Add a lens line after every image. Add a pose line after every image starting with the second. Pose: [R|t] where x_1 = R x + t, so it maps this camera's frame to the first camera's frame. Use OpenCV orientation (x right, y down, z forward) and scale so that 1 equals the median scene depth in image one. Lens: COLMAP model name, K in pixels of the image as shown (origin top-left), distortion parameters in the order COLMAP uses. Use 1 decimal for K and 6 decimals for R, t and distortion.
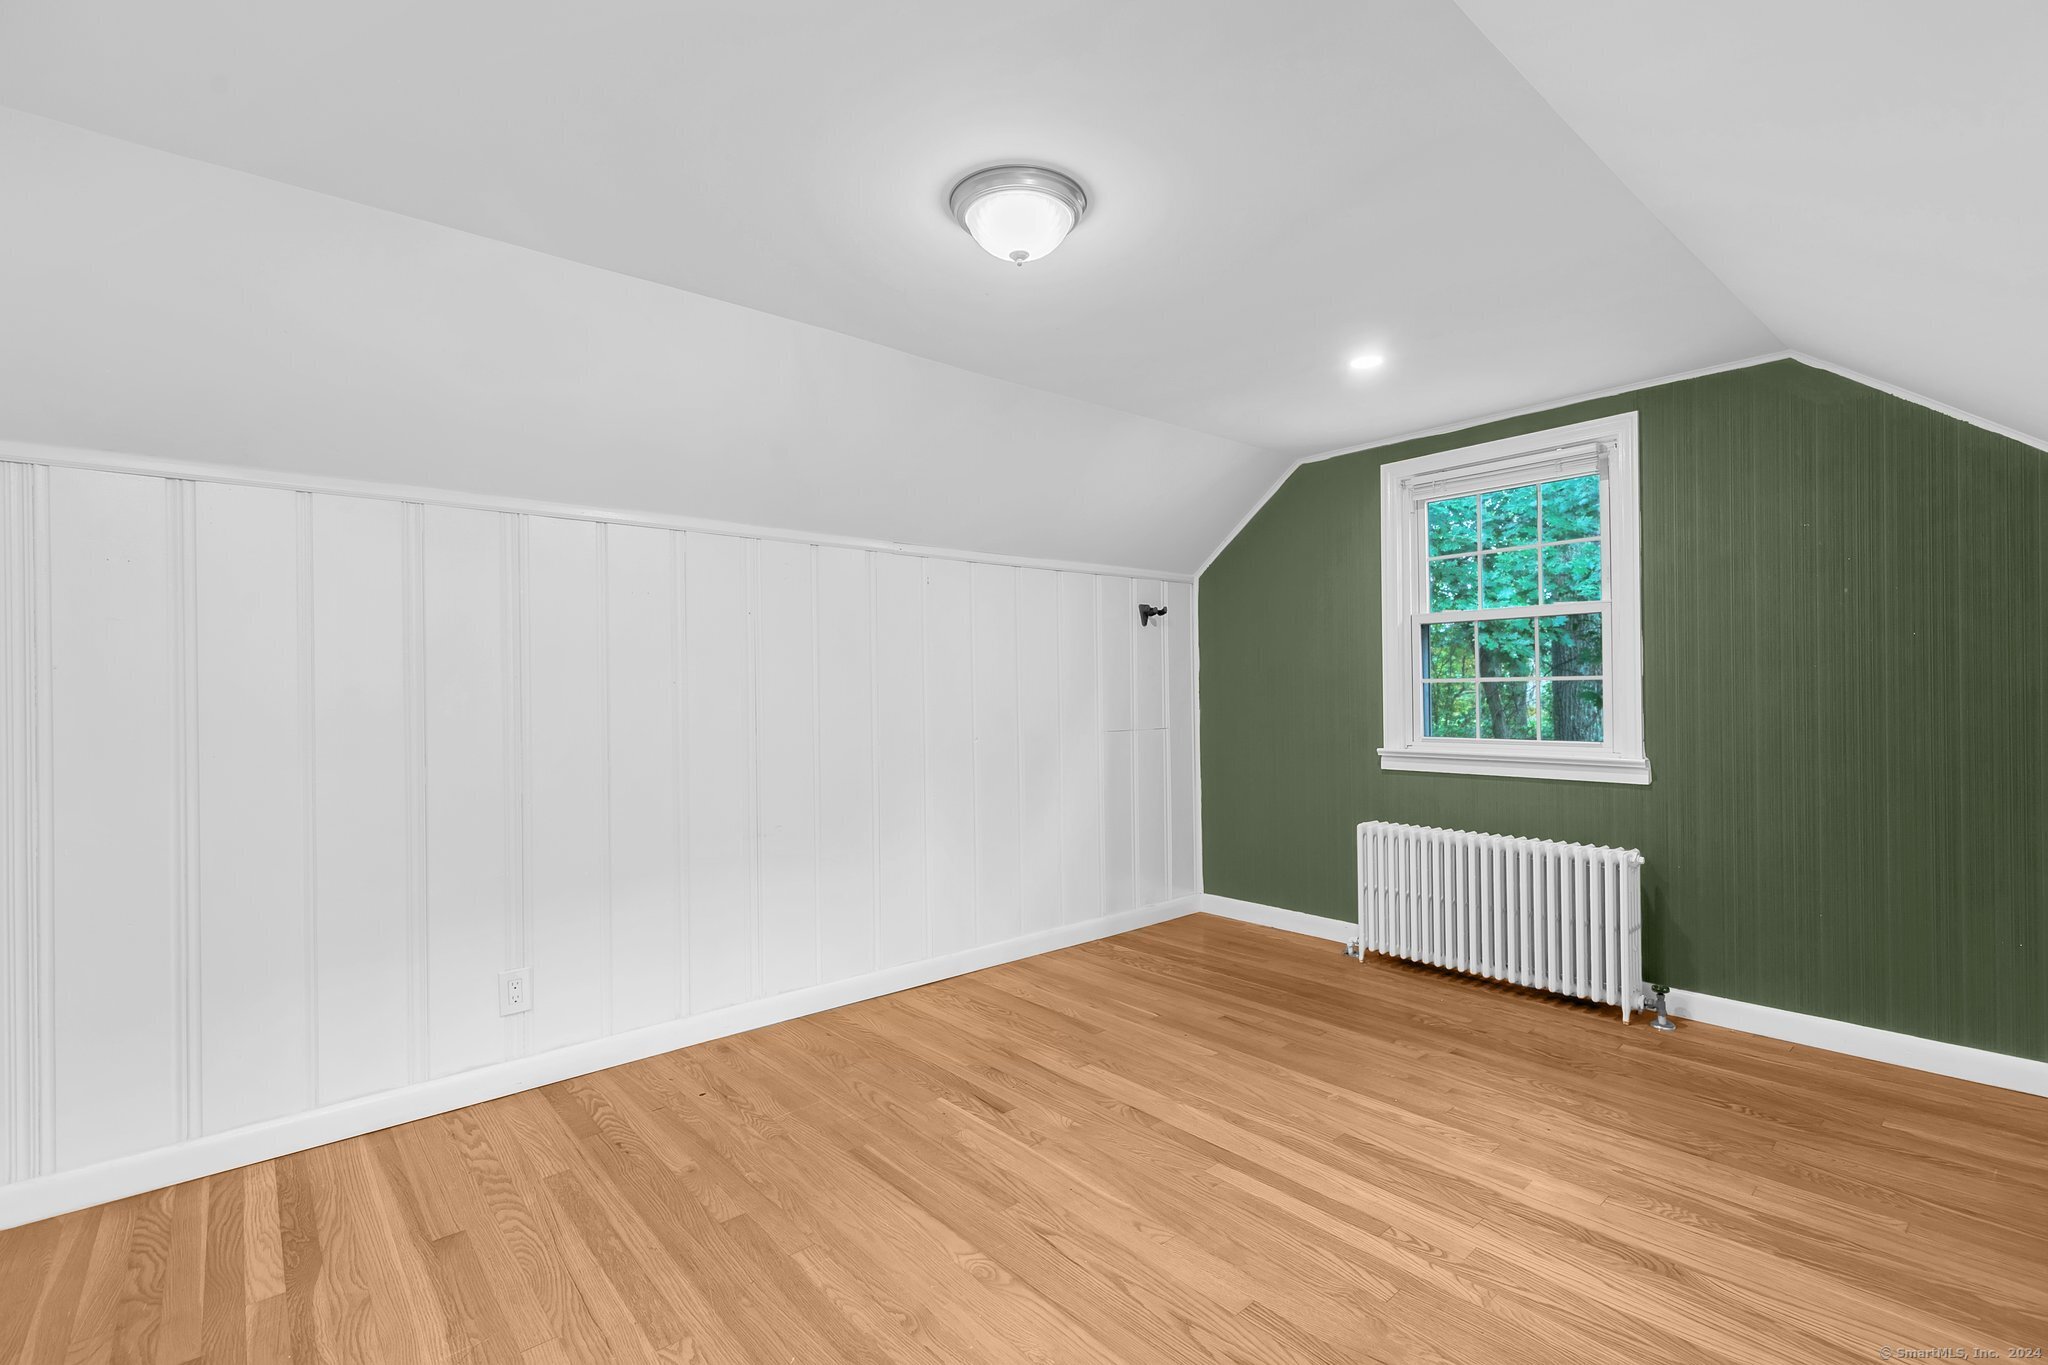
lens RADIAL K [[919.5, 0, 1038.5], [0, 919.5, 687.9], [0, 0, 1]] dist [0.013332, -0.002132]
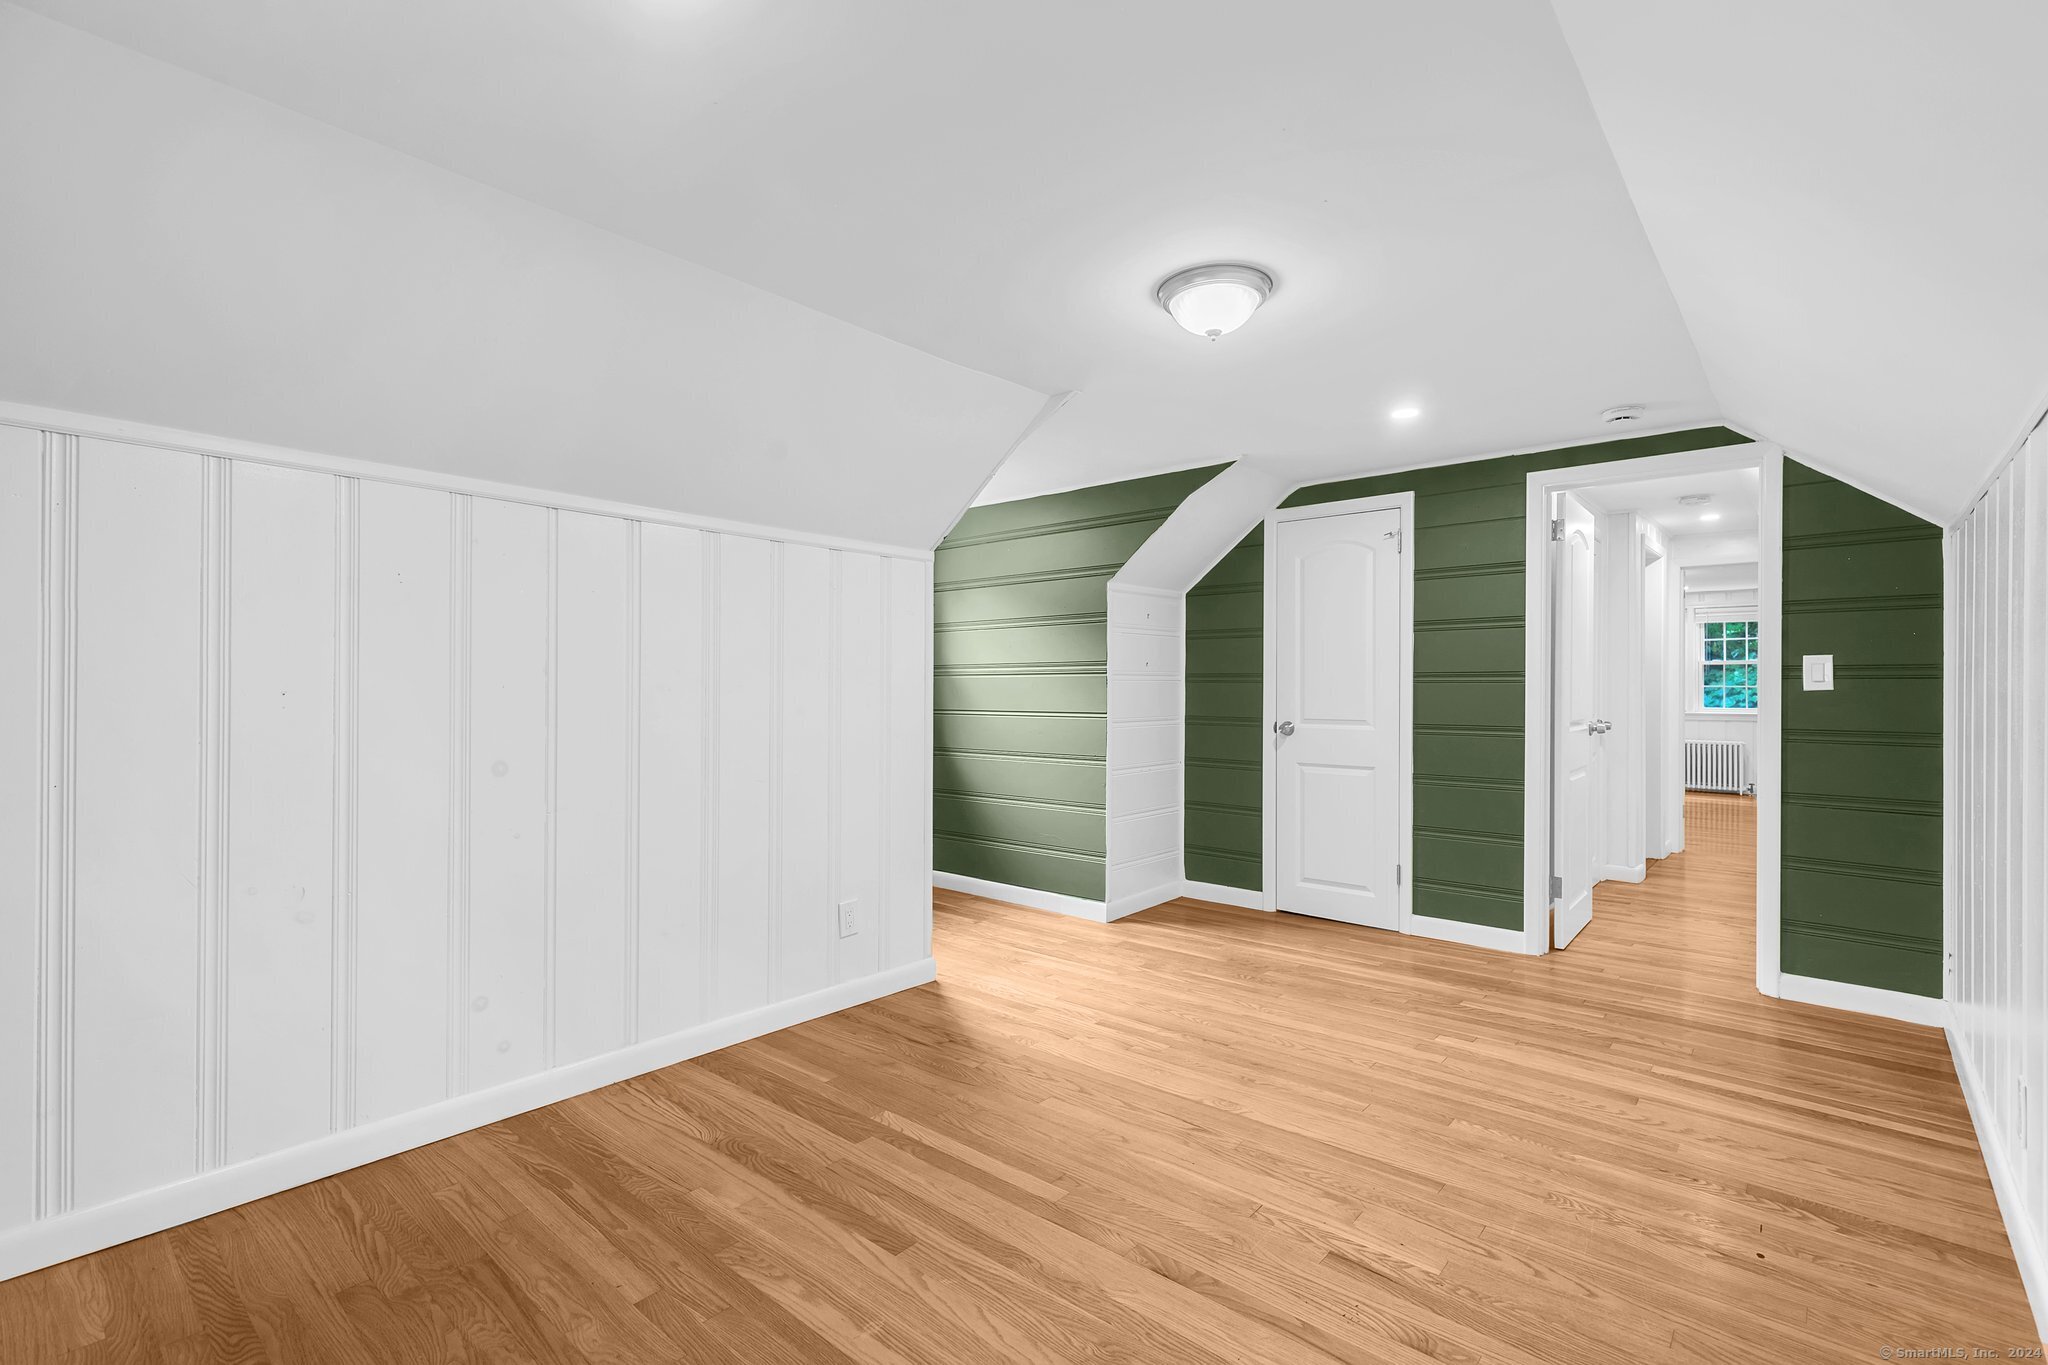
lens RADIAL K [[919.5, 0, 1038.5], [0, 919.5, 687.9], [0, 0, 1]] dist [0.013332, -0.002132]
pose [[-0.990177, 0.010314, -0.139437, 0.249518], [0.009644, 0.999938, 0.005485, -0.007941], [0.139485, 0.004086, -0.990216, 1.426195]]
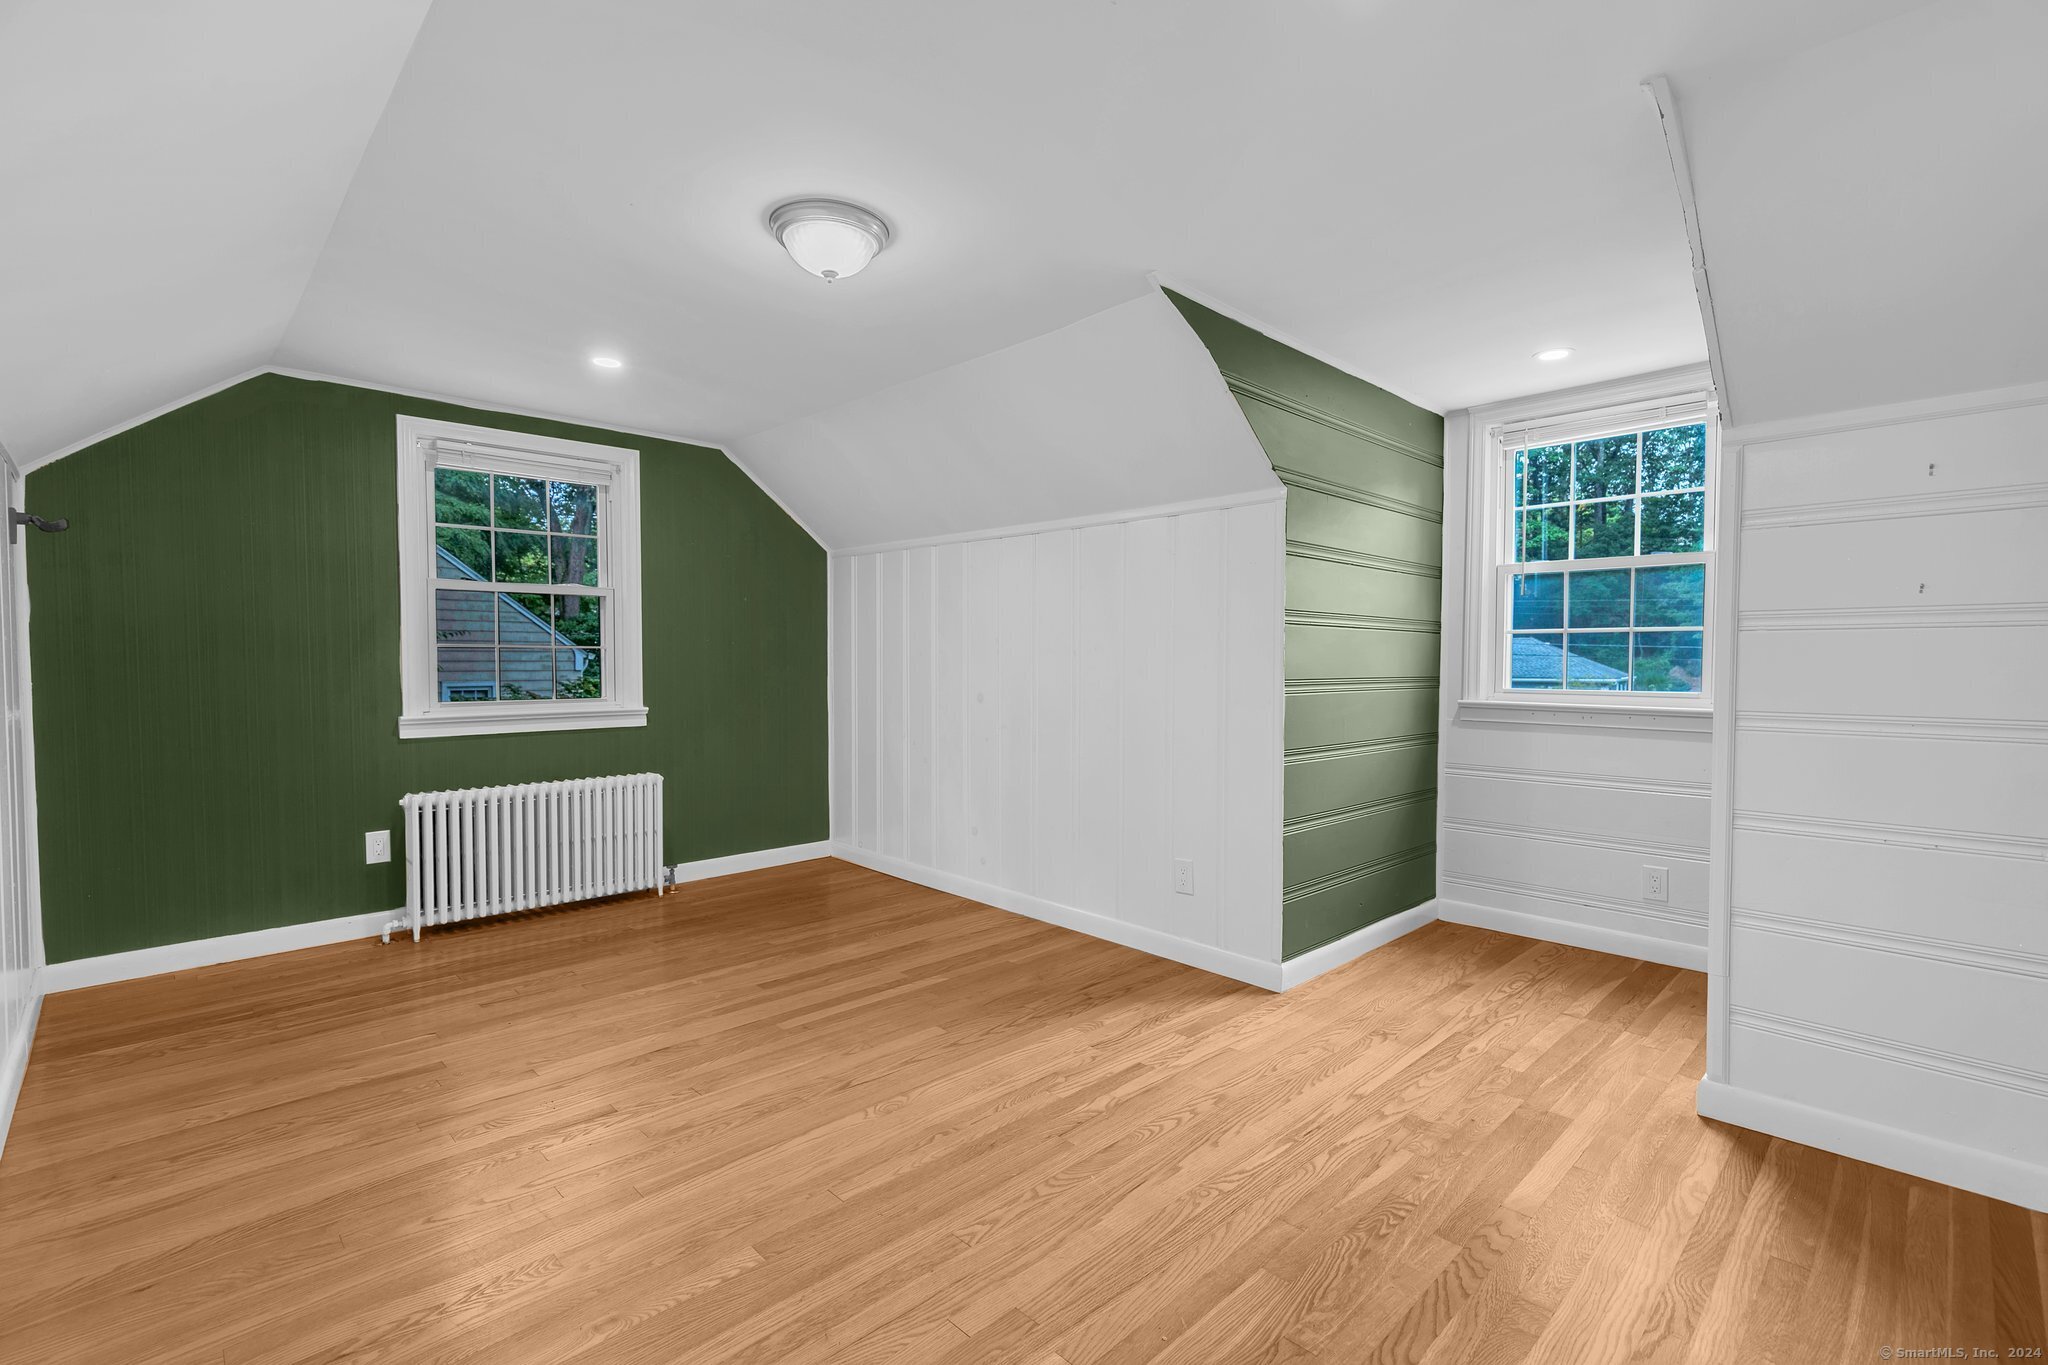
lens RADIAL K [[919.5, 0, 1038.5], [0, 919.5, 687.9], [0, 0, 1]] dist [0.013332, -0.002132]
pose [[-0.056803, -0.021613, 0.998151, -0.799702], [-0.001554, 0.999766, 0.021559, 0.018949], [-0.998384, -0.000327, -0.056823, 0.528215]]
